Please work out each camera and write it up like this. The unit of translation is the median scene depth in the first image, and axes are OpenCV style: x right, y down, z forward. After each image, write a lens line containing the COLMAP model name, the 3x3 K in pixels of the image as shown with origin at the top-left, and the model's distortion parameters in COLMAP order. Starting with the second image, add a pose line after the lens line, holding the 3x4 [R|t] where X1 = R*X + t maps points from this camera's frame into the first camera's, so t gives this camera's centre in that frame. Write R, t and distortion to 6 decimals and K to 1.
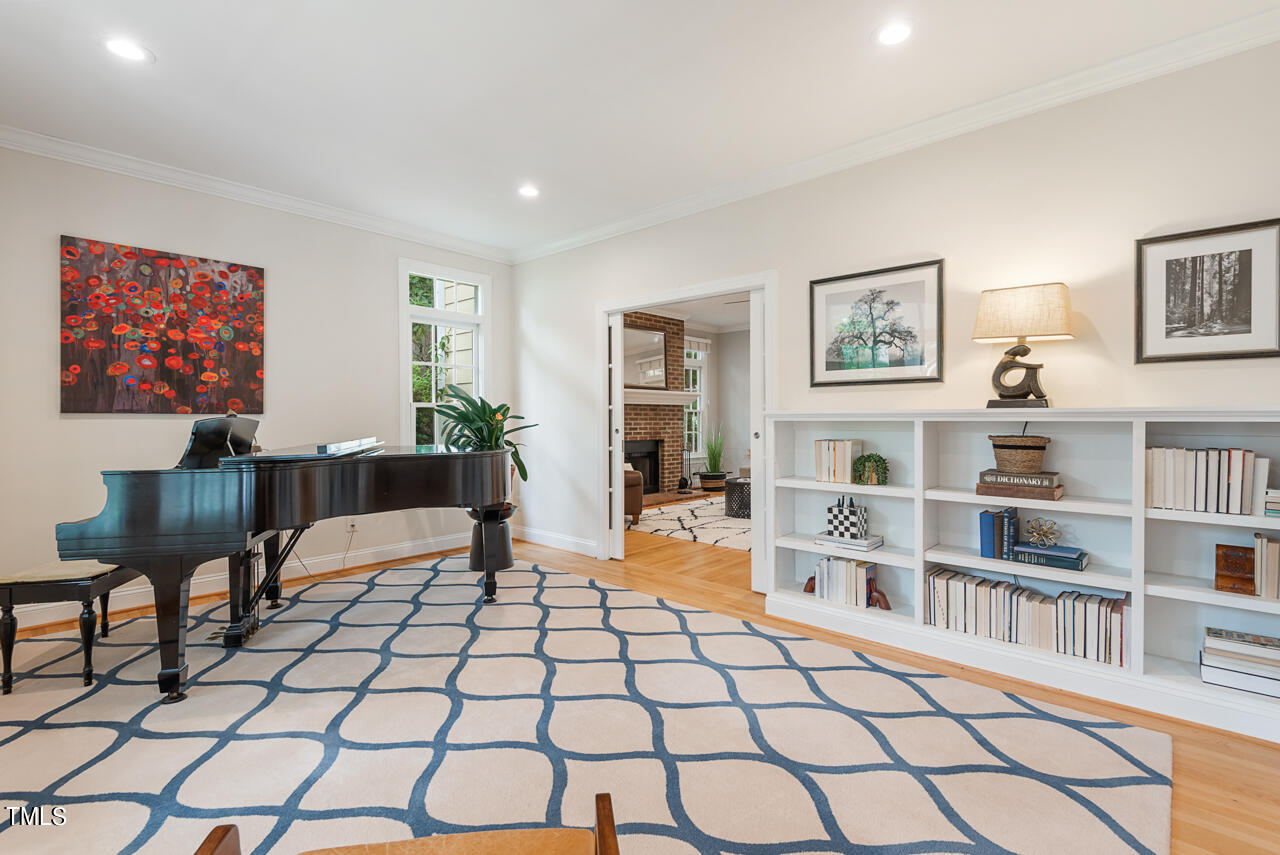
lens RADIAL K [[575.7, 0, 640.5], [0, 575.7, 420.9], [0, 0, 1]] dist [0.041321, -0.029489]
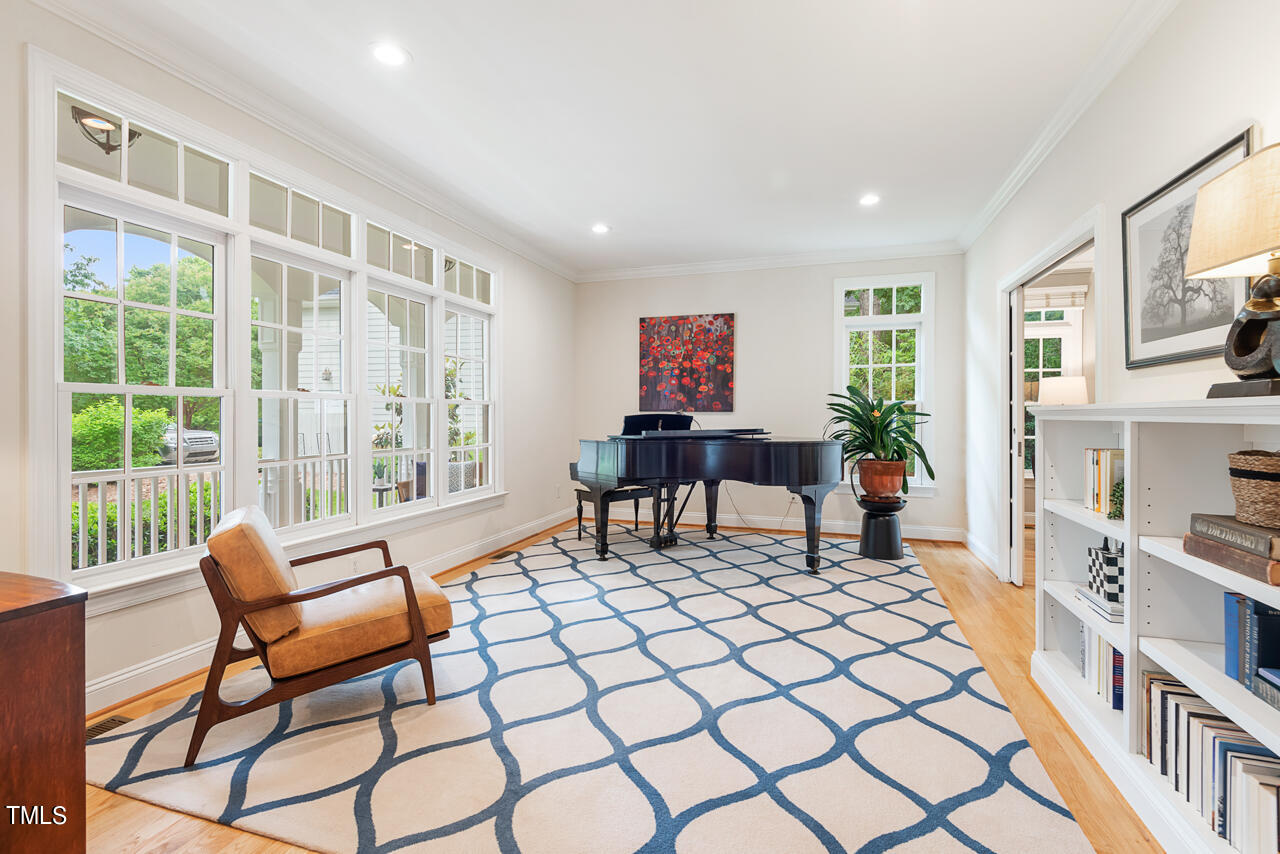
lens RADIAL K [[570.0, 0, 650.9], [0, 570.0, 412.6], [0, 0, 1]] dist [0.000151, -0.015676]
pose [[0.421767, -0.000716, -0.906704, 0.705298], [-0.007205, 0.999965, -0.004141, -0.002385], [0.906675, 0.008279, 0.421748, 0.248503]]
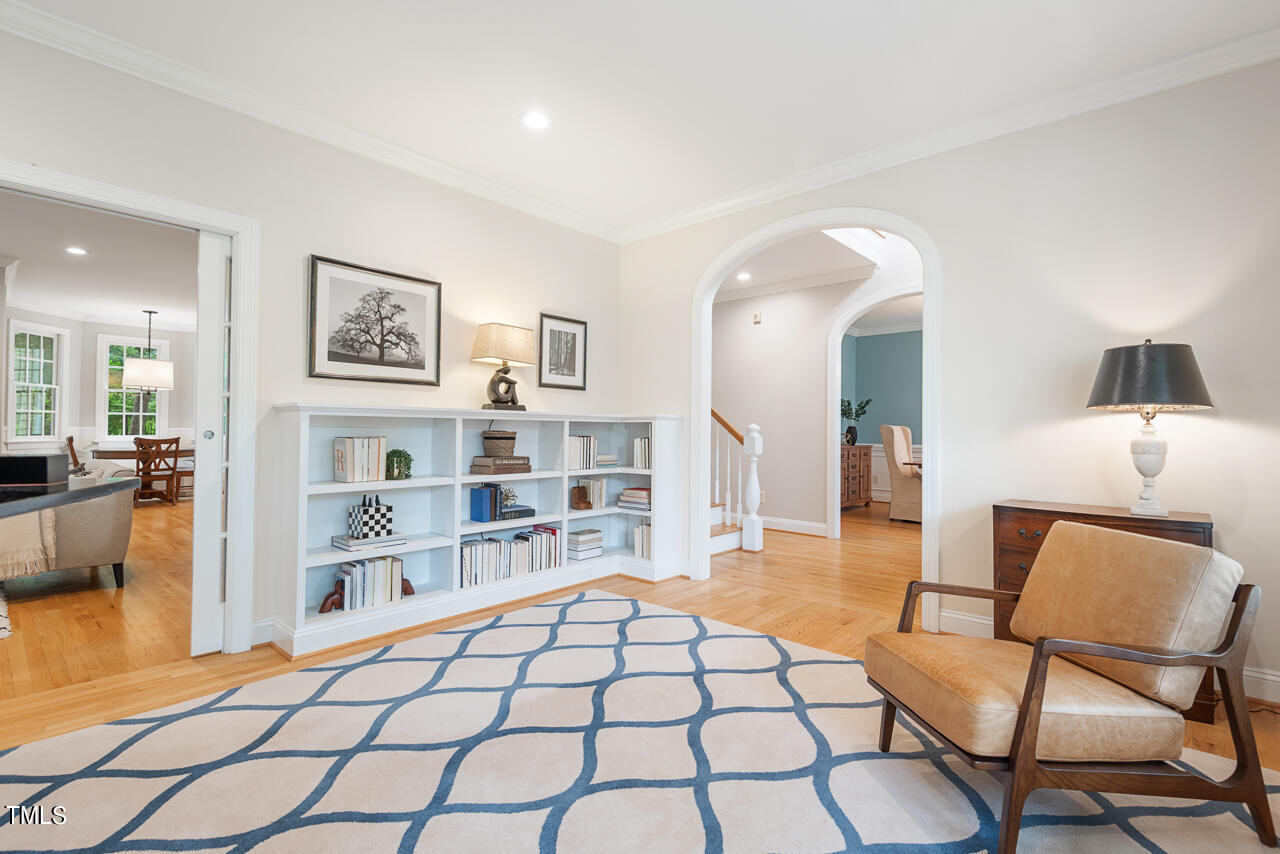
lens RADIAL K [[575.7, 0, 640.5], [0, 575.7, 420.4], [0, 0, 1]] dist [0.041321, -0.029489]
pose [[0.003500, 0.020522, 0.999783, -0.613752], [-0.002978, 0.999785, -0.020512, 0.024202], [-0.999989, -0.002906, 0.003560, 0.545036]]
